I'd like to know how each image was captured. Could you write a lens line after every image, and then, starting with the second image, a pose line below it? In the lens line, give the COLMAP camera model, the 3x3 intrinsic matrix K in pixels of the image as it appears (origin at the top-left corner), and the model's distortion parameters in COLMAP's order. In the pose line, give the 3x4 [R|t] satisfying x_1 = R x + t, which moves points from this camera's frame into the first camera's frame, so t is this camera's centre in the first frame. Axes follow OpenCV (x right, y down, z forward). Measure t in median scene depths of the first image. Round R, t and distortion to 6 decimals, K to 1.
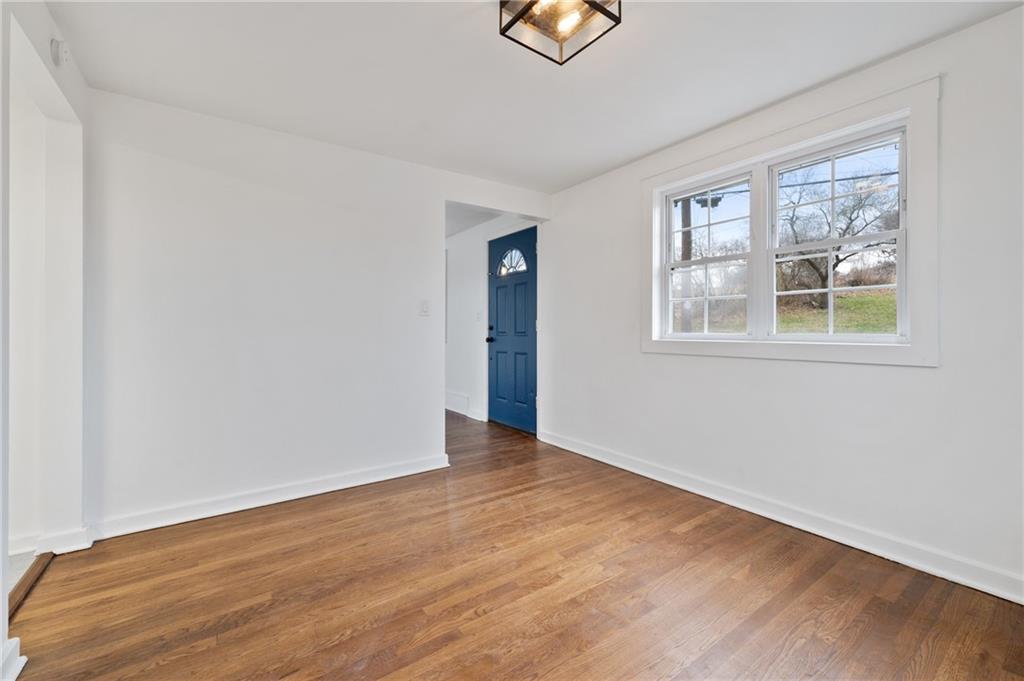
lens RADIAL K [[419.6, 0, 512.0], [0, 419.6, 340.5], [0, 0, 1]] dist [-0.004213, -0.000042]
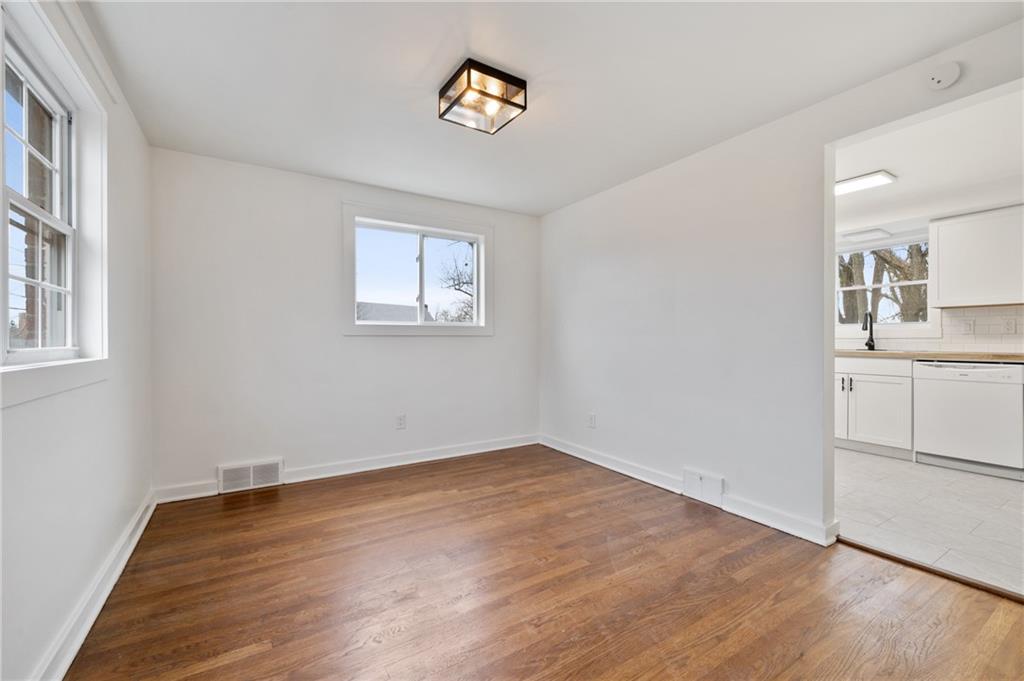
lens RADIAL K [[419.6, 0, 512.0], [0, 419.6, 340.5], [0, 0, 1]] dist [-0.004213, -0.000042]
pose [[-0.998552, 0.007534, 0.053266, -0.046345], [0.008859, 0.999656, 0.024669, -0.048389], [-0.053062, 0.025105, -0.998276, 1.956343]]
